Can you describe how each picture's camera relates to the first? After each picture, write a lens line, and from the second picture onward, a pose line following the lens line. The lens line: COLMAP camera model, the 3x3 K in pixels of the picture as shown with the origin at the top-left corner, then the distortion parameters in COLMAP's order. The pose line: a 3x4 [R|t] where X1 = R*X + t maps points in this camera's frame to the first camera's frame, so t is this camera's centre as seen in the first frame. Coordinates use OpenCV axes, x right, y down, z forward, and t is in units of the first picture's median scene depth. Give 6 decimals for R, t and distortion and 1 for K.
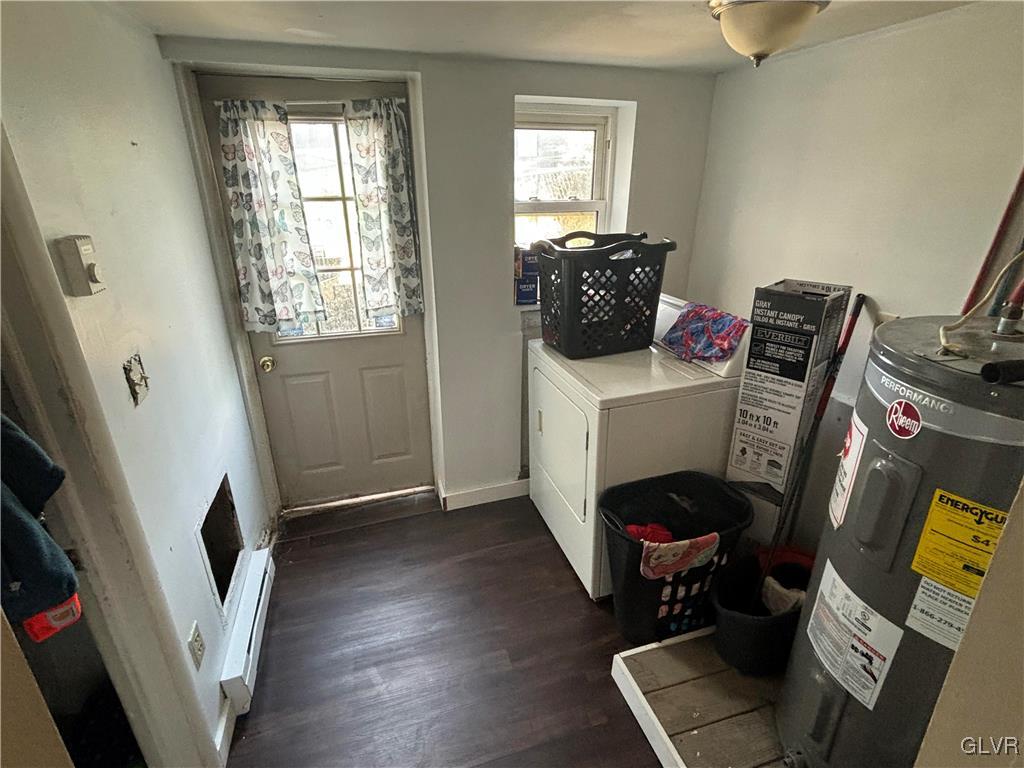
lens RADIAL K [[499.4, 0, 512.6], [0, 499.4, 384.1], [0, 0, 1]] dist [0.001271, -0.001708]
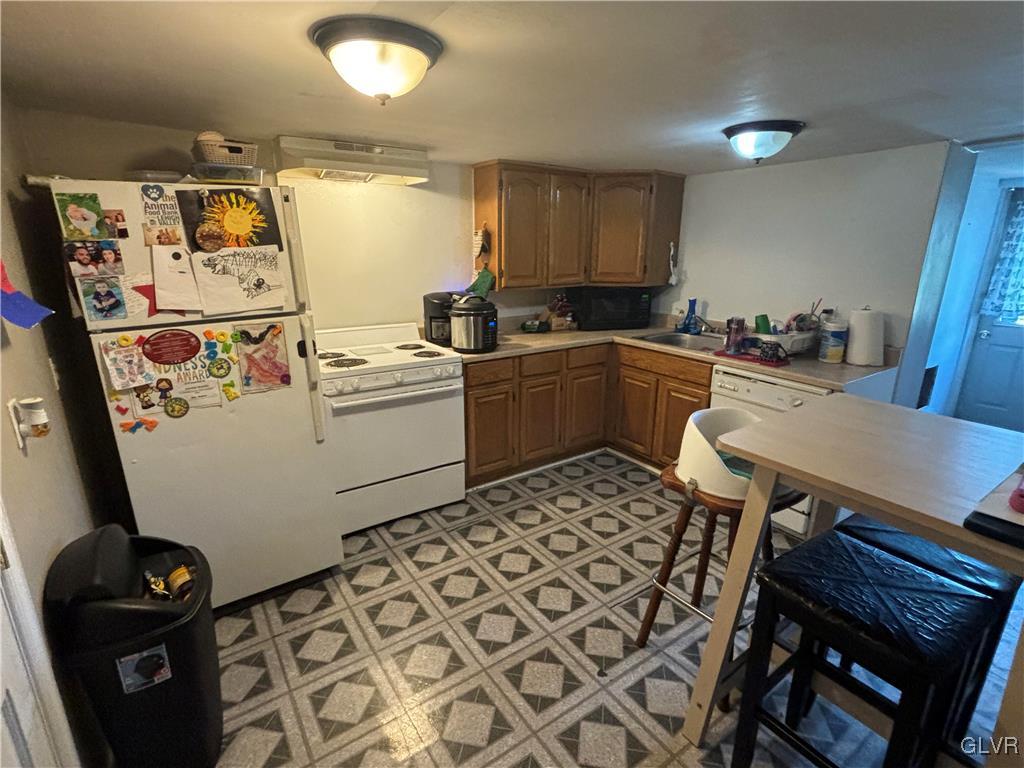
lens RADIAL K [[499.4, 0, 516.4], [0, 499.4, 377.5], [0, 0, 1]] dist [0.001271, -0.001708]
pose [[0.307443, 0.264426, -0.914089, 0.764628], [-0.359812, 0.921598, 0.145580, 0.500594], [0.880917, 0.284142, 0.378482, -1.270346]]
